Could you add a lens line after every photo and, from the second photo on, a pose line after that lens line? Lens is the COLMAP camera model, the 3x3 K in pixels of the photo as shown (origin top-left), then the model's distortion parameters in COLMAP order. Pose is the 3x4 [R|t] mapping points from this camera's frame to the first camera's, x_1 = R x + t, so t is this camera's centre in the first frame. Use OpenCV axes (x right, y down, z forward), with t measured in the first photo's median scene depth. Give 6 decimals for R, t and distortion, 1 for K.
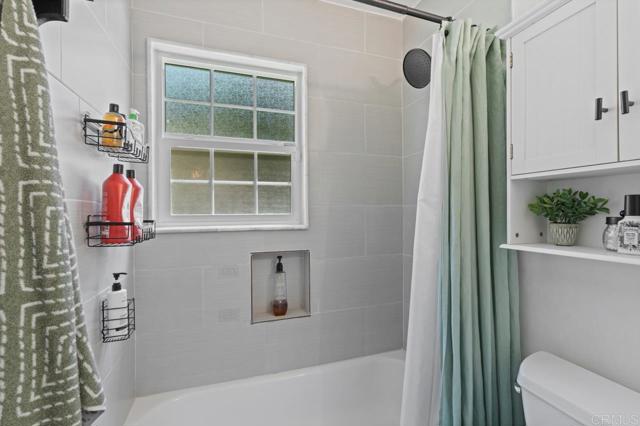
lens RADIAL K [[291.9, 0, 323.0], [0, 291.9, 214.3], [0, 0, 1]] dist [0.004481, -0.000169]
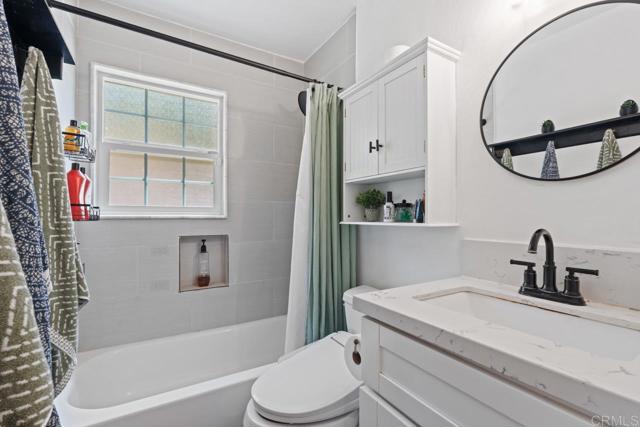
lens RADIAL K [[283.5, 0, 318.7], [0, 283.5, 216.6], [0, 0, 1]] dist [-0.001868, -0.000305]
pose [[0.978410, 0.006859, 0.206557, 0.154686], [-0.005793, 0.999967, -0.005767, 0.084256], [-0.206590, 0.004446, 0.978417, -0.559646]]
